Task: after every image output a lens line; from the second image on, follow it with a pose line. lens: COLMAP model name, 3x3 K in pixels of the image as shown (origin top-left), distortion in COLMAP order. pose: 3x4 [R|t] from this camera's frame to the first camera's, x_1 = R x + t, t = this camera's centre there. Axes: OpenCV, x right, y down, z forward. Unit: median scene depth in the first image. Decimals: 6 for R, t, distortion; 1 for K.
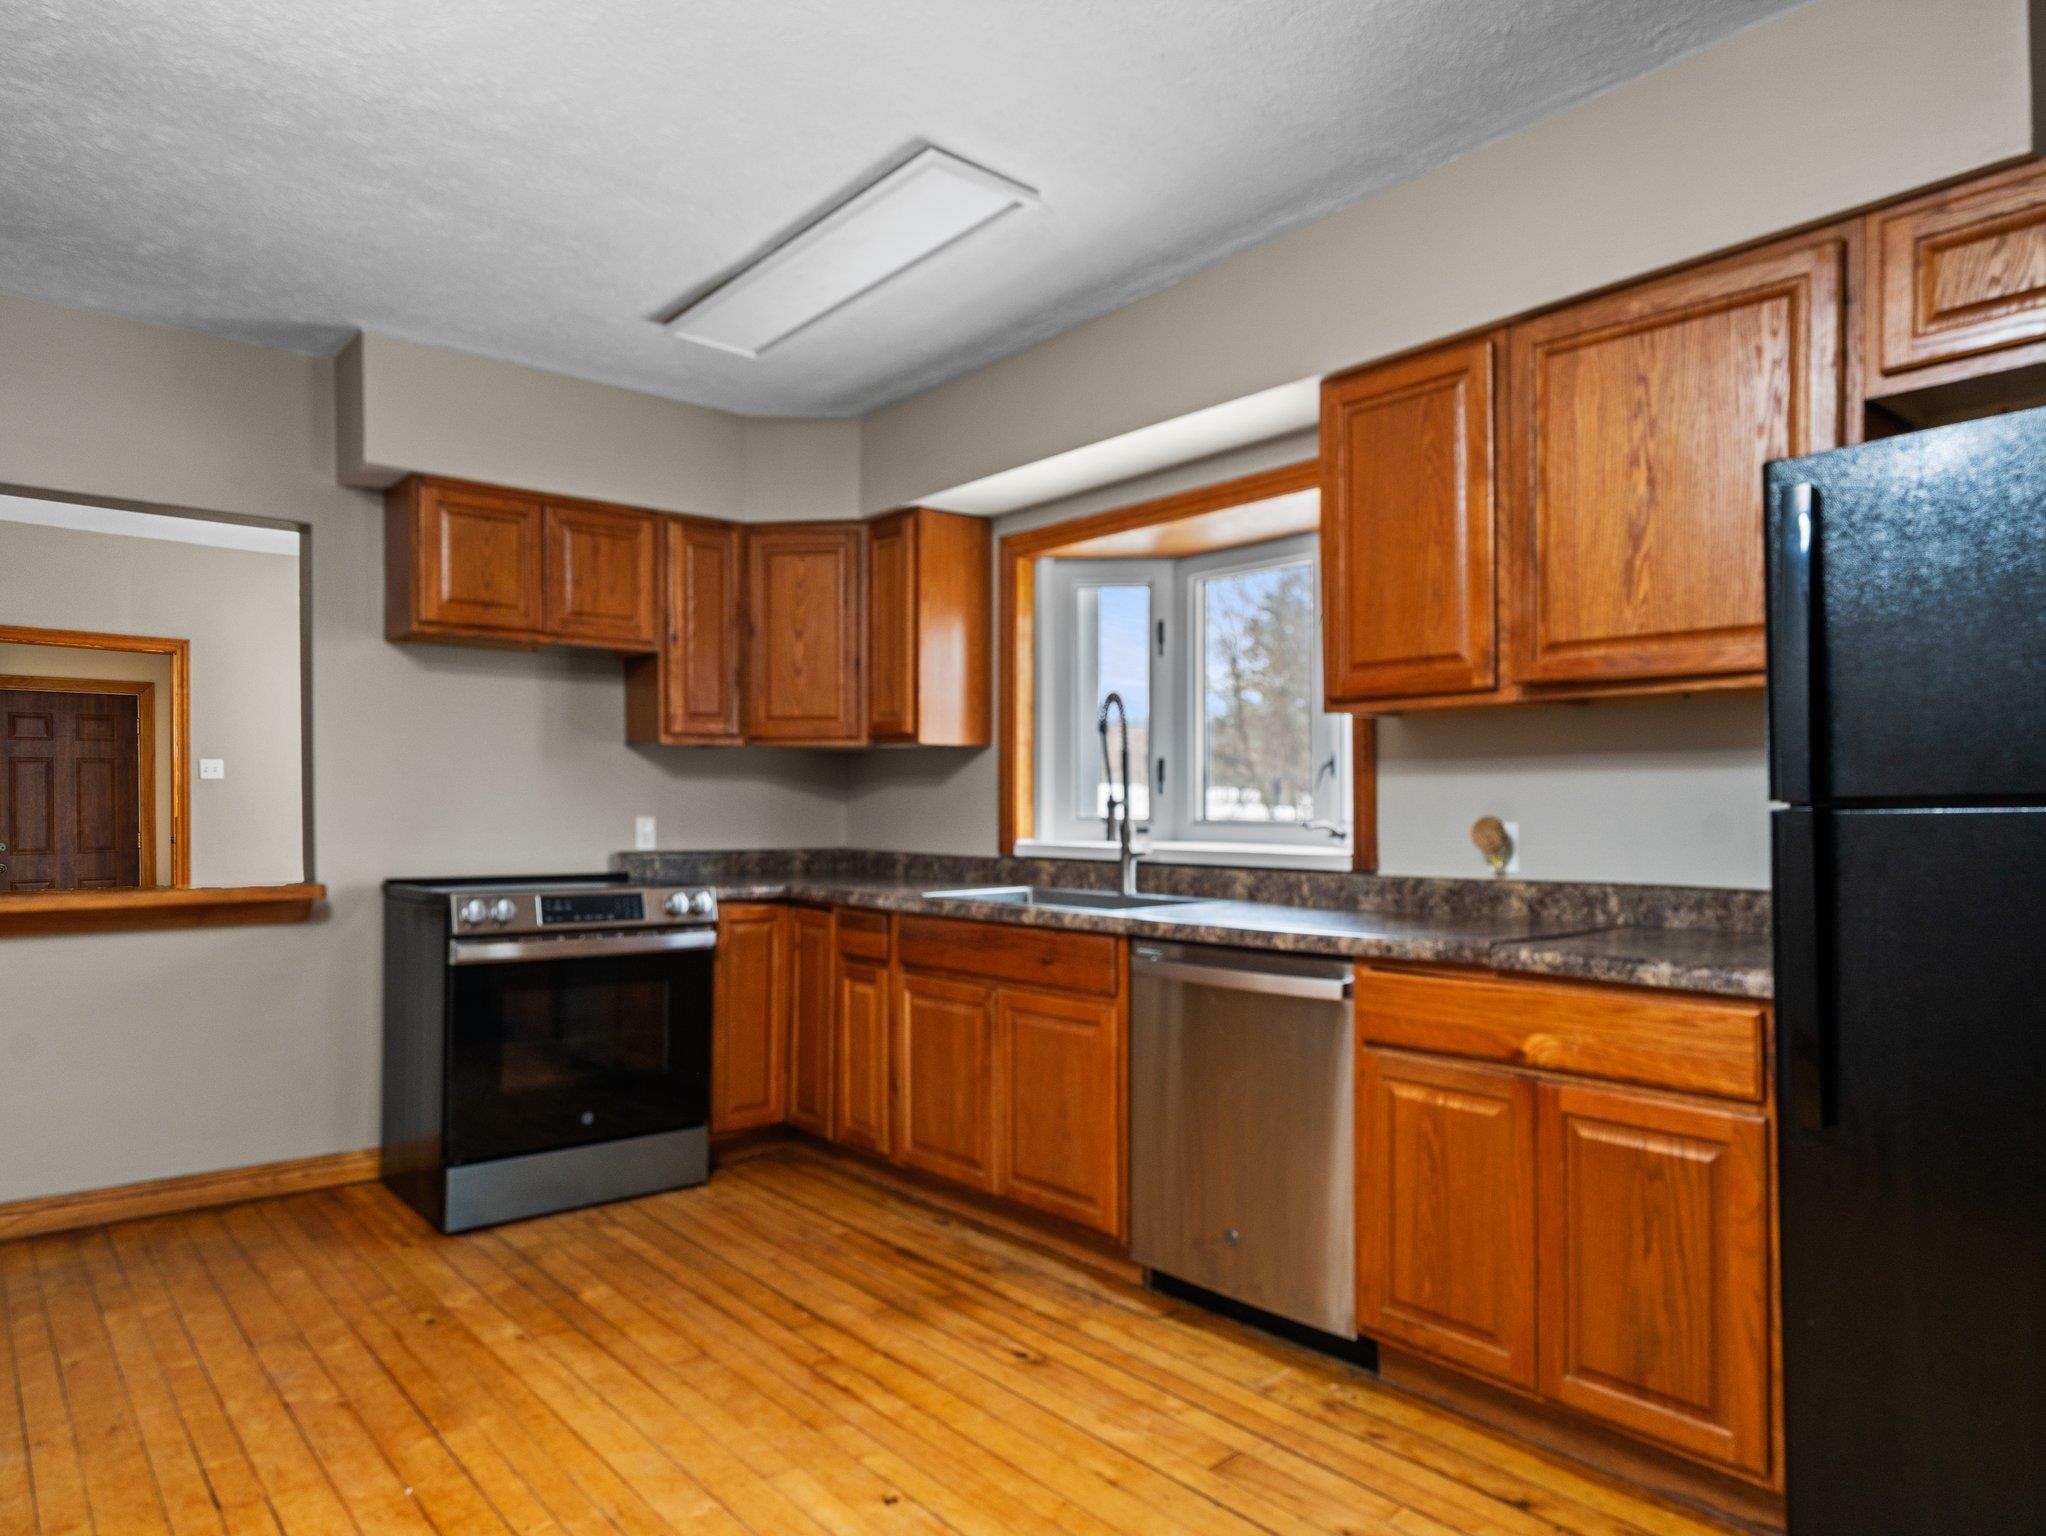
lens RADIAL K [[1187.5, 0, 1020.6], [0, 1187.5, 821.6], [0, 0, 1]] dist [-0.018345, 0.015210]
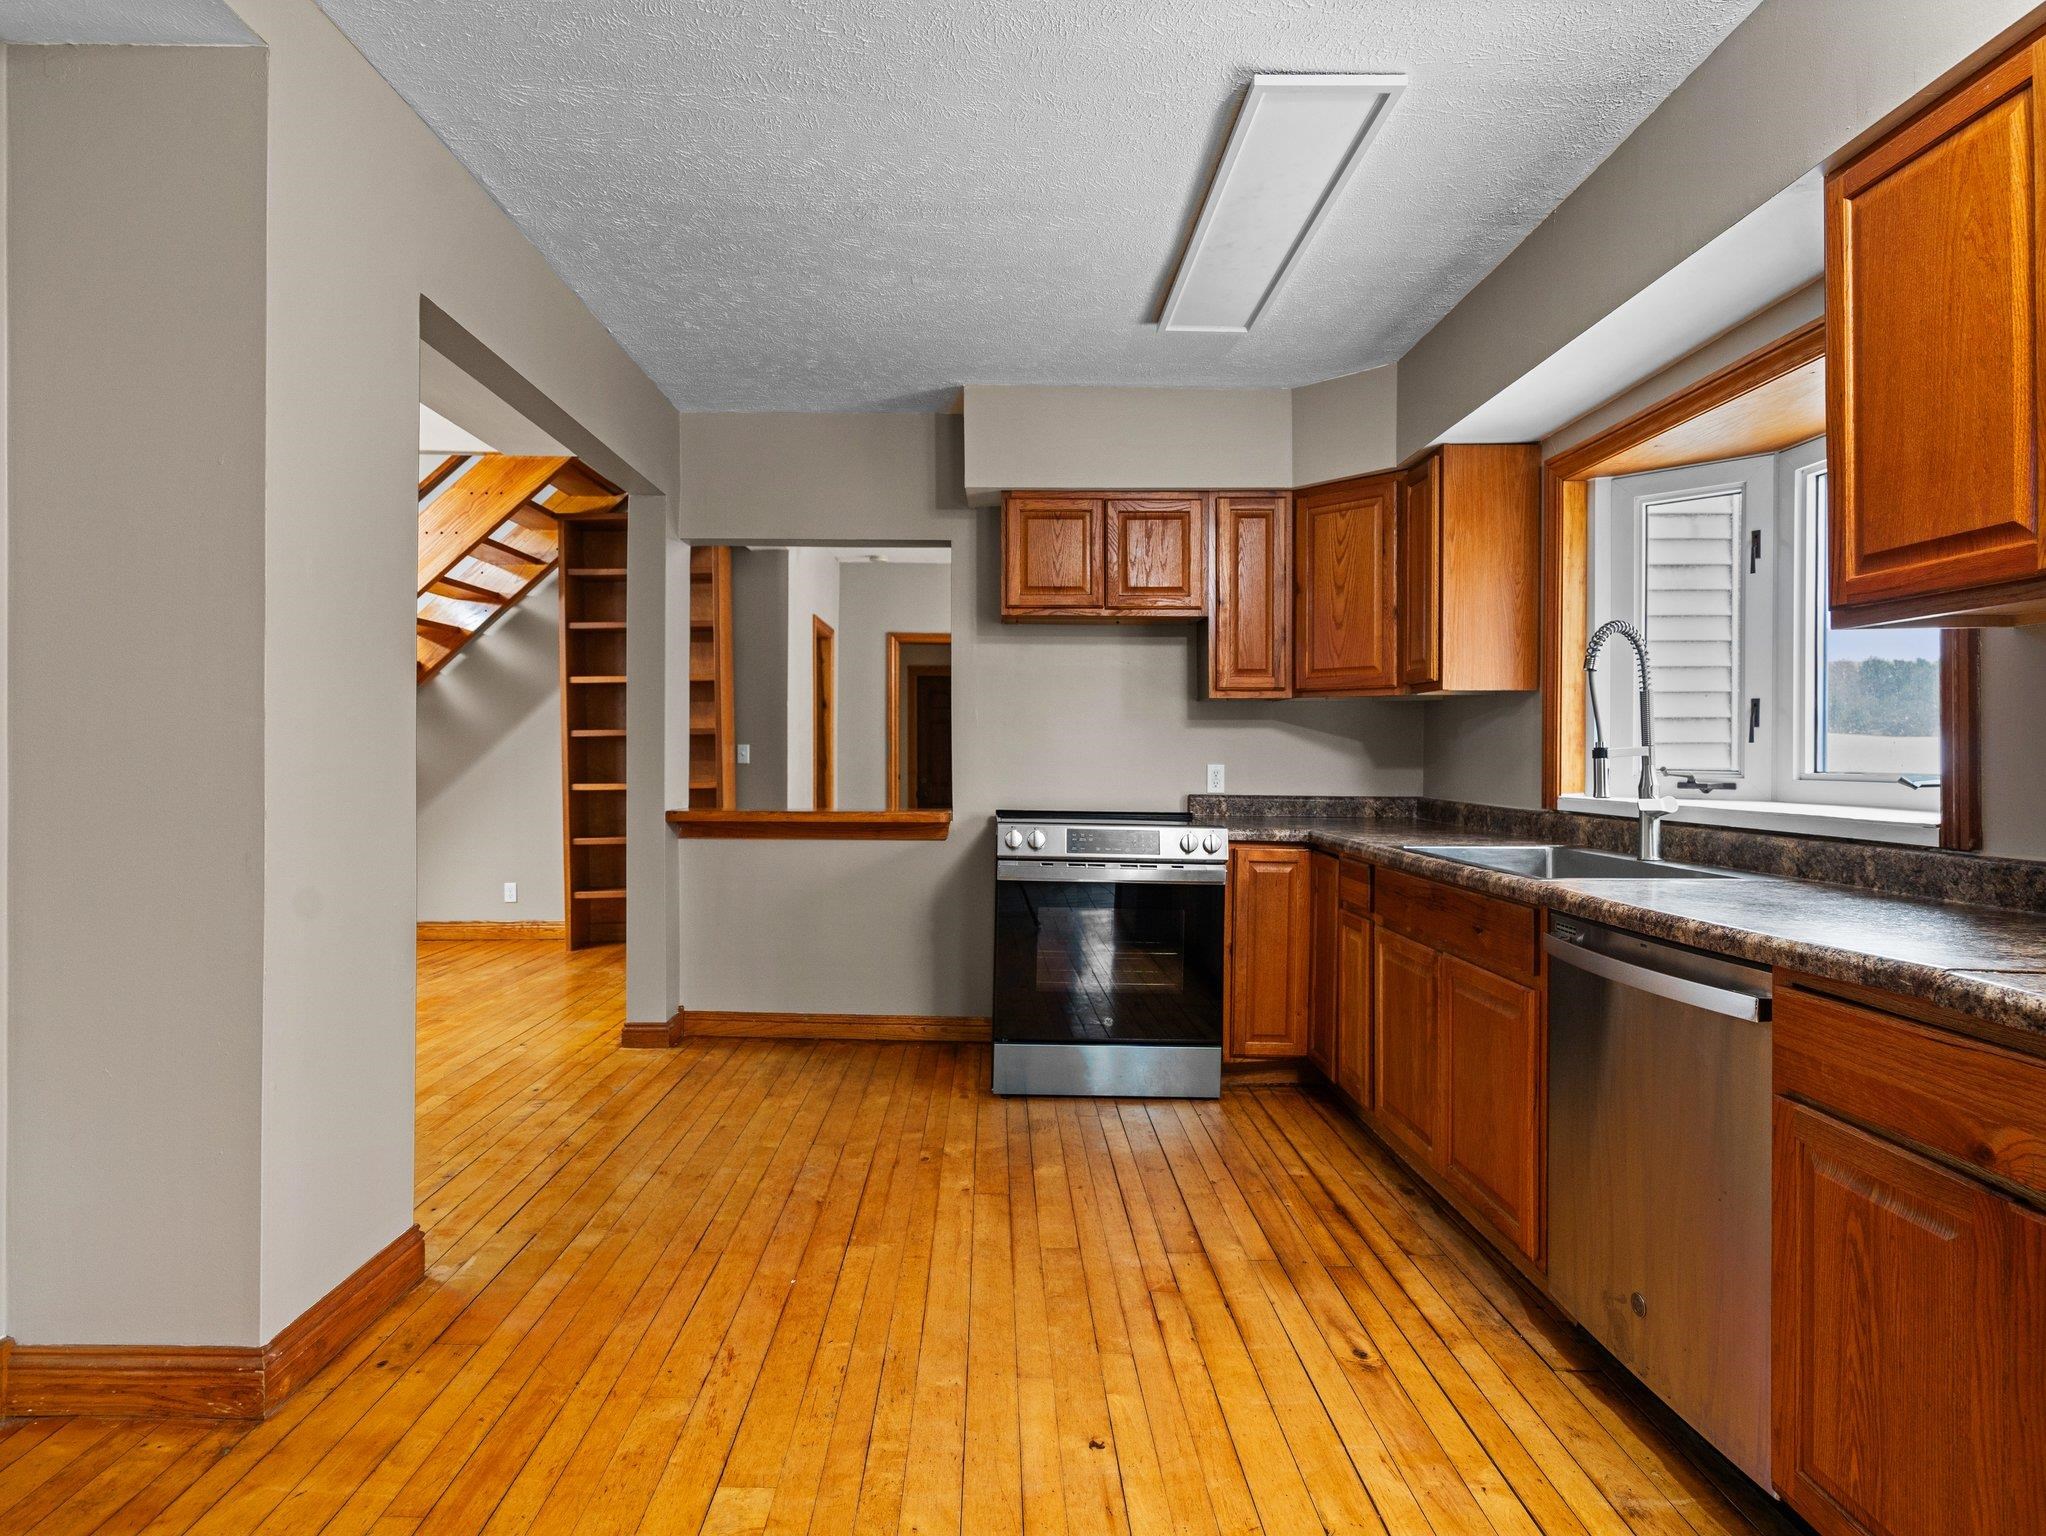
lens RADIAL K [[1044.3, 0, 1011.7], [0, 1044.3, 767.3], [0, 0, 1]] dist [-0.005281, -0.000665]
pose [[0.774610, 0.011857, -0.632328, 0.228093], [-0.013038, 0.999911, 0.002778, -0.001196], [0.632305, 0.006092, 0.774695, 0.156690]]
